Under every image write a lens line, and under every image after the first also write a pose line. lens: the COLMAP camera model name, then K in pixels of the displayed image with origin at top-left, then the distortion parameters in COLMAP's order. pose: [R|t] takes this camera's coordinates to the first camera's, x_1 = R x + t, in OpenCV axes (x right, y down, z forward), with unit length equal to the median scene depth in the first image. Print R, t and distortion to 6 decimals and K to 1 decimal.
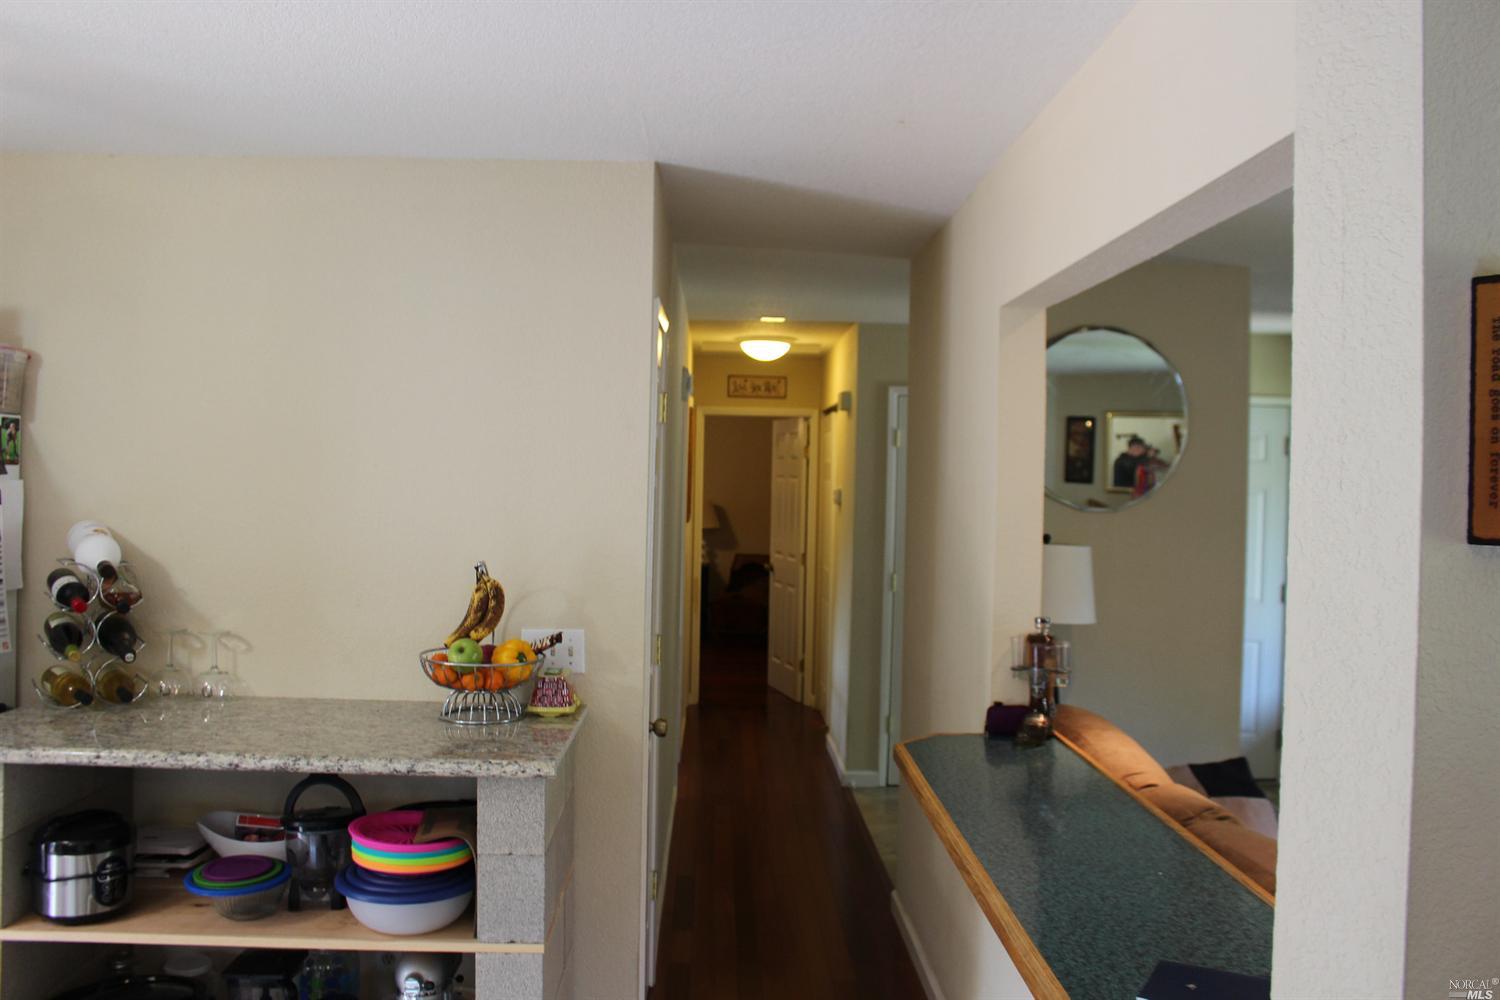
lens RADIAL K [[1225.0, 0, 792.0], [0, 1225.0, 478.1], [0, 0, 1]] dist [-0.155804, 0.136720]
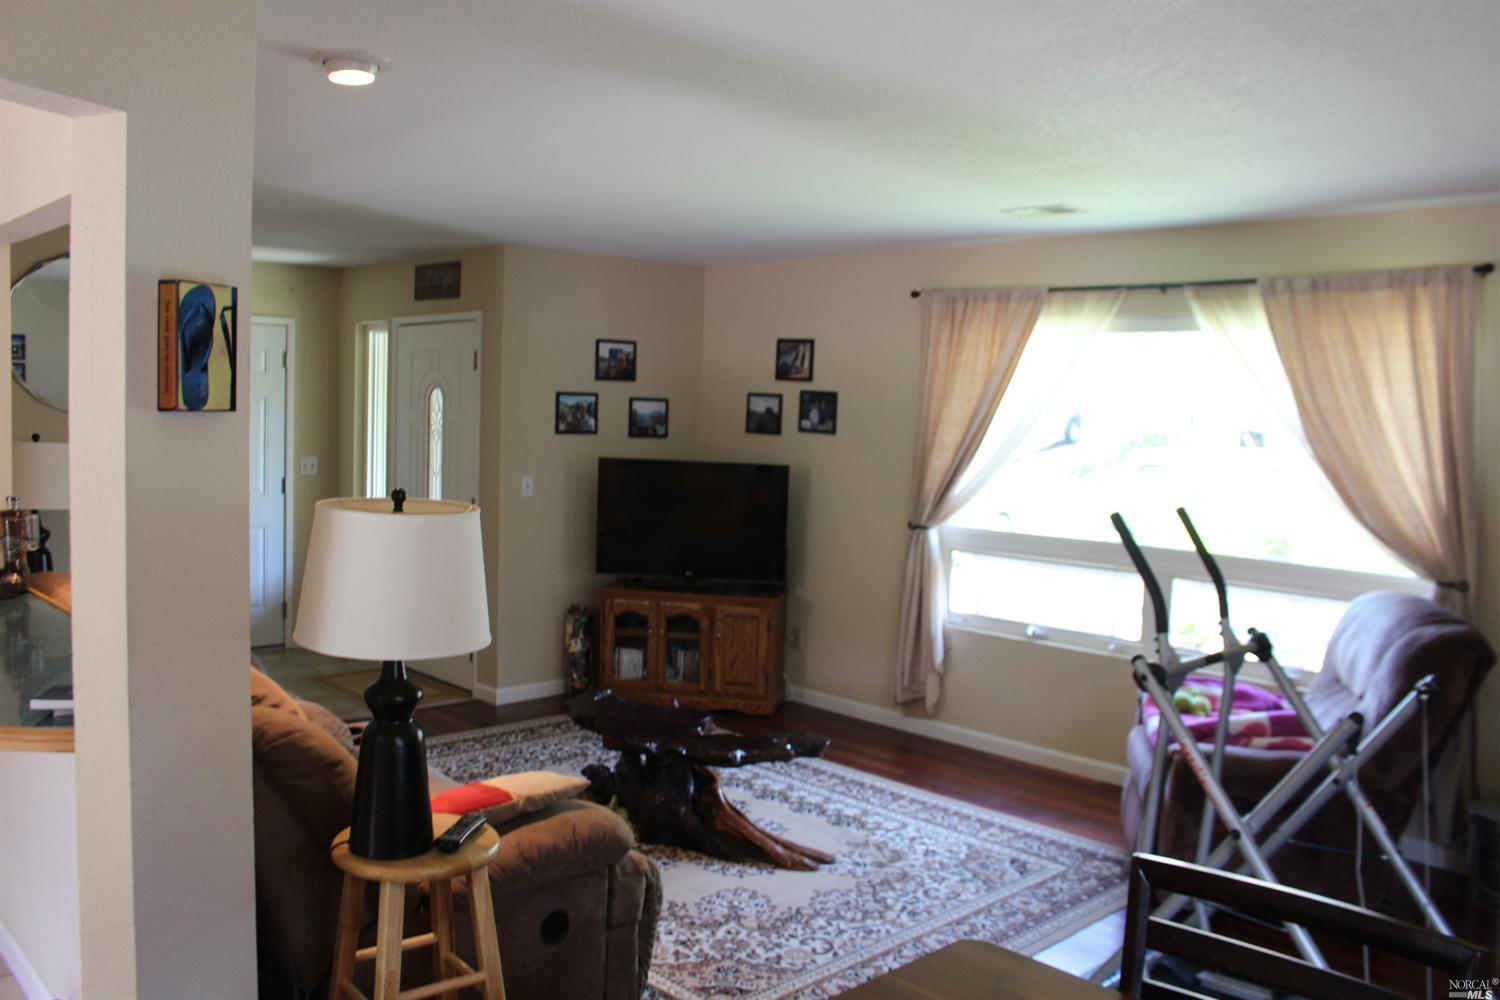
lens RADIAL K [[1225.0, 0, 792.0], [0, 1225.0, 478.1], [0, 0, 1]] dist [-0.155804, 0.136720]
pose [[0.751453, -0.035065, 0.658855, 0.015148], [-0.011551, 0.997735, 0.066275, 0.007526], [-0.659686, -0.057413, 0.749345, -0.424725]]
